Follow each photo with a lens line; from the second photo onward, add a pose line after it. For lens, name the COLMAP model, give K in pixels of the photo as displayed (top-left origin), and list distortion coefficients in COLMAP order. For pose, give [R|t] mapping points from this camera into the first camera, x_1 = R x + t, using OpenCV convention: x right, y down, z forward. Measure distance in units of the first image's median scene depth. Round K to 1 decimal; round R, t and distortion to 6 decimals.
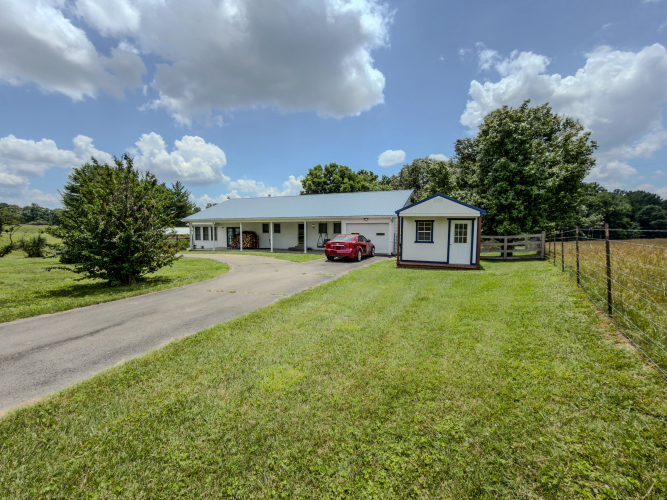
lens RADIAL K [[281.8, 0, 333.5], [0, 281.8, 250.0], [0, 0, 1]] dist [-0.000487, -0.000139]
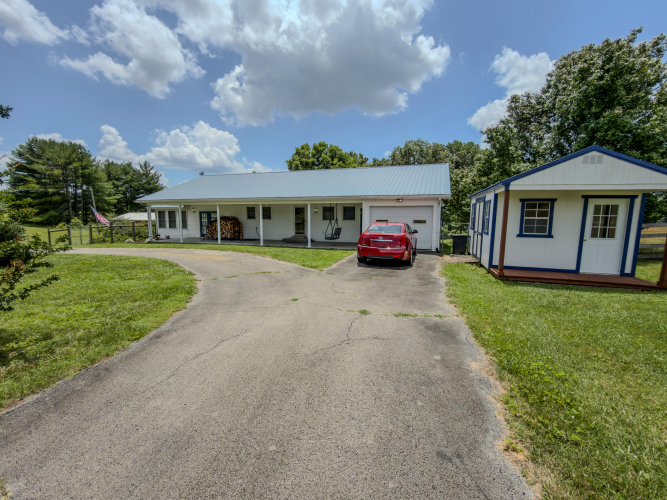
lens RADIAL K [[281.8, 0, 333.5], [0, 281.8, 250.0], [0, 0, 1]] dist [-0.000487, -0.000139]
pose [[0.997779, -0.002613, 0.066553, -0.070805], [-0.000546, 0.998876, 0.047405, -0.013361], [-0.066602, -0.047336, 0.996656, 0.221528]]
